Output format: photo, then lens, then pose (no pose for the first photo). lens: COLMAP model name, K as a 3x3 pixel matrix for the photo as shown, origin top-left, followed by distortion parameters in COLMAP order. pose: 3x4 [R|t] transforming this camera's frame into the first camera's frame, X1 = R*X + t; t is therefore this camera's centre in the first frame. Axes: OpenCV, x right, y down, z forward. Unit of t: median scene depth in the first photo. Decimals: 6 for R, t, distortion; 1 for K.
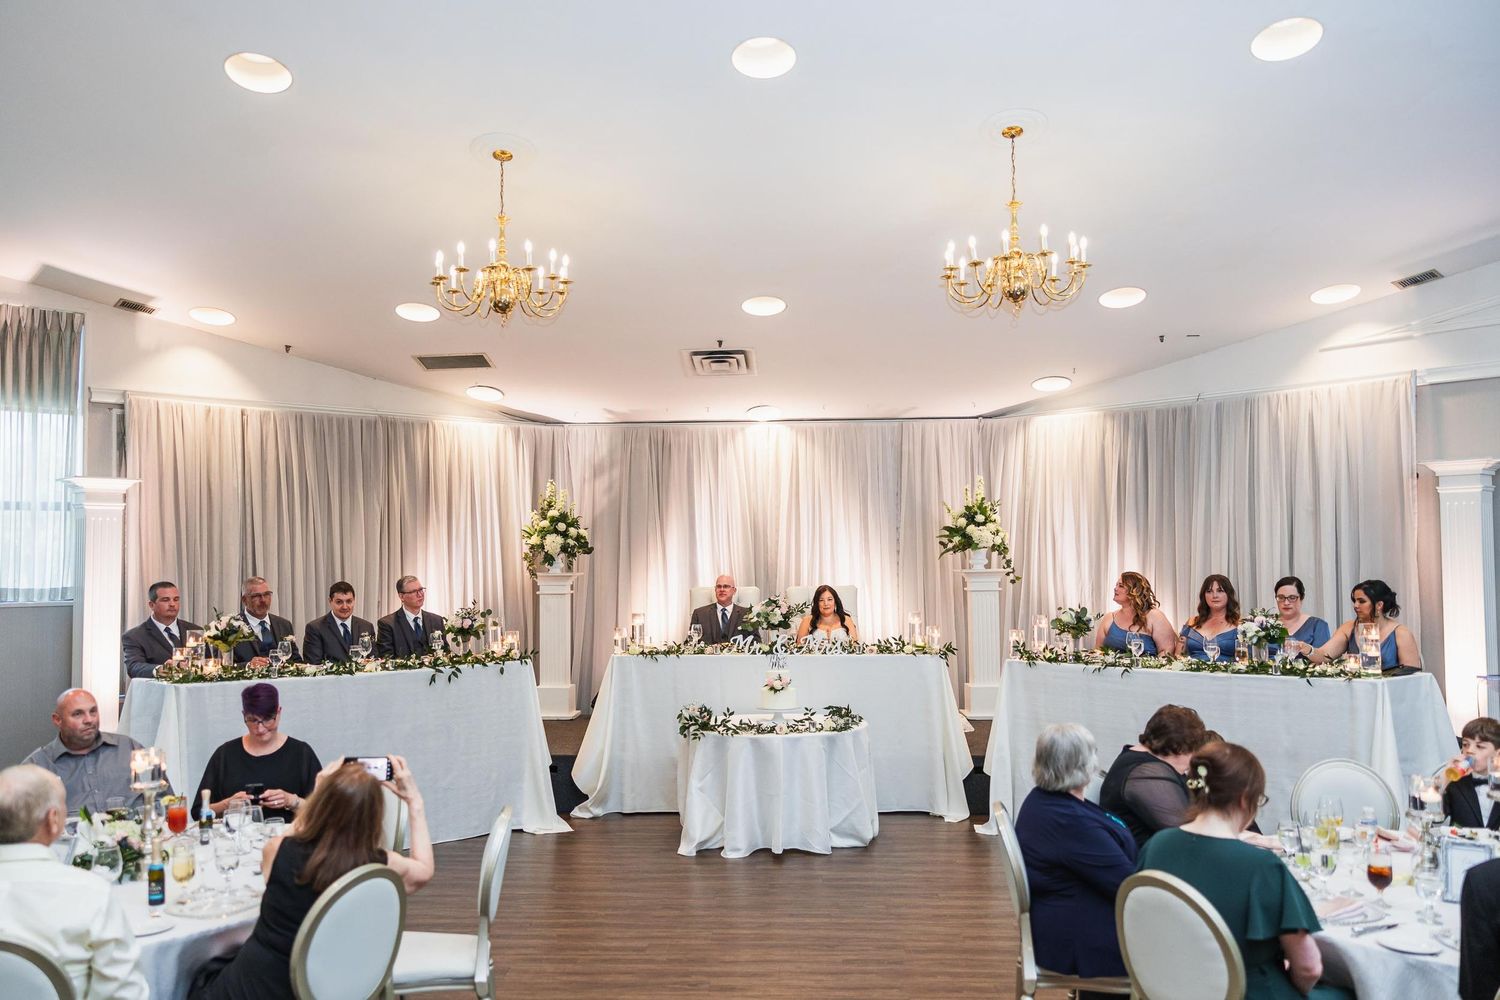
lens RADIAL K [[1175.8, 0, 750.3], [0, 1175.8, 502.6], [0, 0, 1]] dist [0.005392, 0.002367]
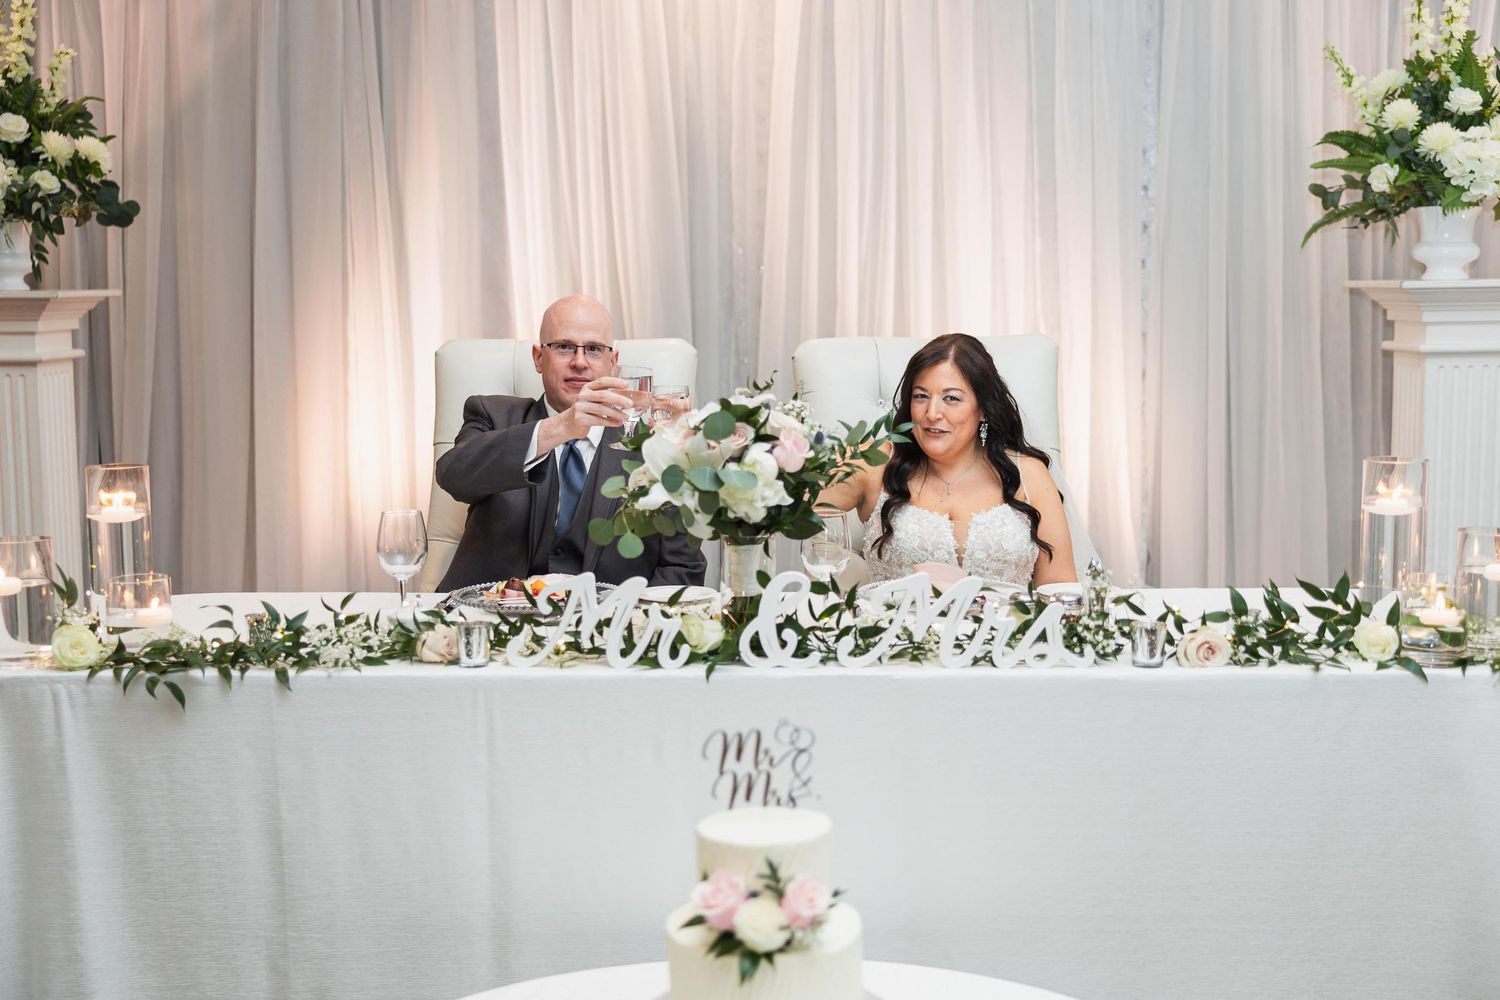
lens RADIAL K [[1829.8, 0, 751.7], [0, 1829.8, 502.1], [0, 0, 1]] dist [0.028886, 0.000000]
pose [[0.999857, -0.000424, 0.016912, 0.013802], [-0.002349, 0.986524, 0.163598, 0.040571], [-0.016753, -0.163614, 0.986382, 0.592589]]
